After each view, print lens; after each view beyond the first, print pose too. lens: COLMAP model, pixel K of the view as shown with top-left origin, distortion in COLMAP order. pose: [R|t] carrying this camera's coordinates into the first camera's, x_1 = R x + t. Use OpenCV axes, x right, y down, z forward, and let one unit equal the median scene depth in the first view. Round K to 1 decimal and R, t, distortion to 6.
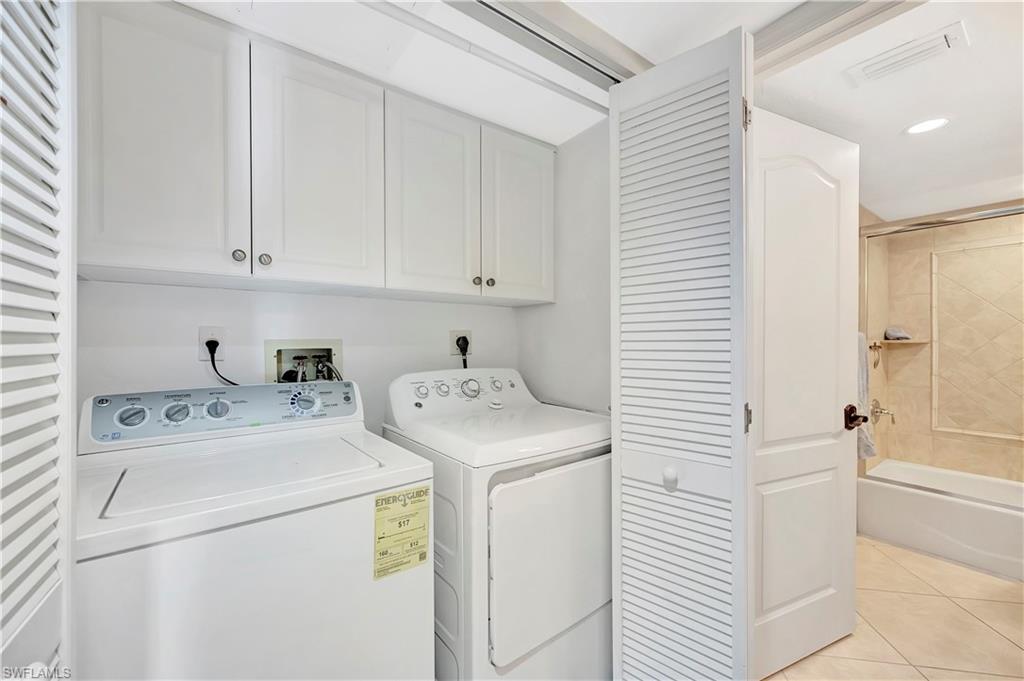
lens RADIAL K [[406.2, 0, 511.0], [0, 406.2, 343.4], [0, 0, 1]] dist [-0.003903, 0.000058]
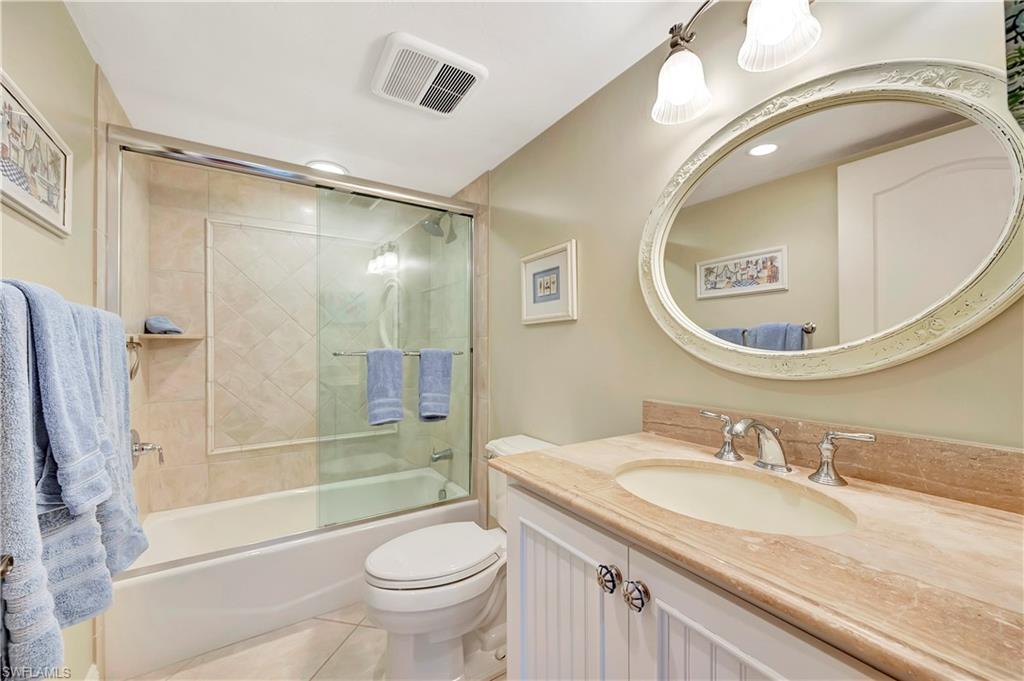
lens RADIAL K [[406.2, 0, 513.8], [0, 406.2, 347.0], [0, 0, 1]] dist [-0.003903, 0.000058]
pose [[0.046350, 0.000695, 0.998925, 0.314519], [0.006871, 0.999976, -0.001015, 0.017717], [-0.998902, 0.006911, 0.046344, 0.394731]]
